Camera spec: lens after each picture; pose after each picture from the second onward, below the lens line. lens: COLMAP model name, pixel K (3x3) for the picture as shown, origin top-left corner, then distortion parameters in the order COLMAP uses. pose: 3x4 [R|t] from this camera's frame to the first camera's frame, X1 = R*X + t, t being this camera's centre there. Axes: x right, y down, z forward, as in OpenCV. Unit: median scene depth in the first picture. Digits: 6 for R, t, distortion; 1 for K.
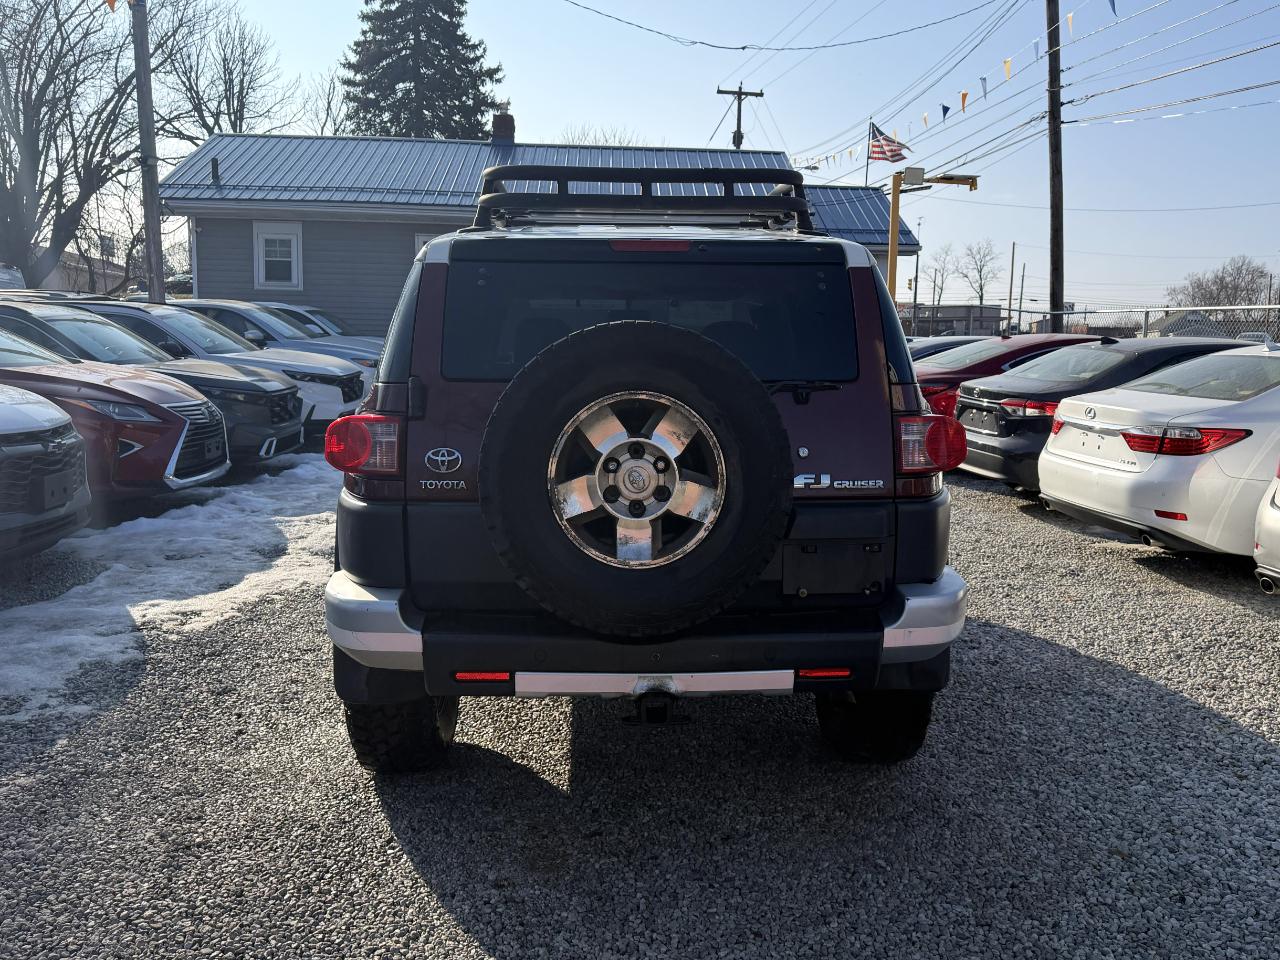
lens RADIAL K [[1057.2, 0, 663.8], [0, 1057.2, 474.9], [0, 0, 1]] dist [0.100499, -0.169473]
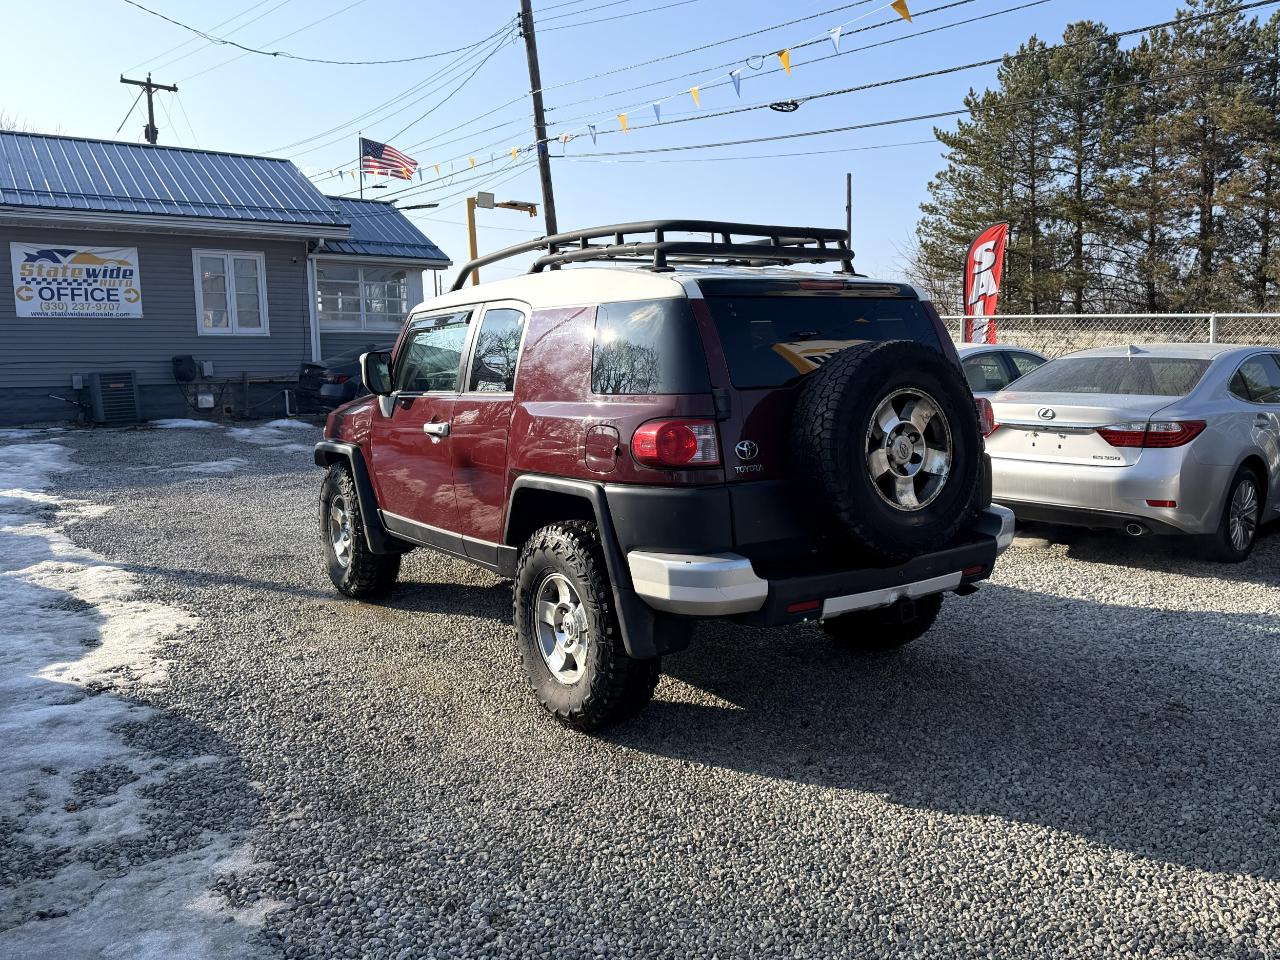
lens RADIAL K [[1057.2, 0, 663.8], [0, 1057.2, 474.9], [0, 0, 1]] dist [0.100499, -0.169473]
pose [[0.832093, -0.088289, 0.547564, -0.847135], [0.091856, 0.995552, 0.020936, -0.016920], [-0.546977, 0.032876, 0.836502, -0.023281]]
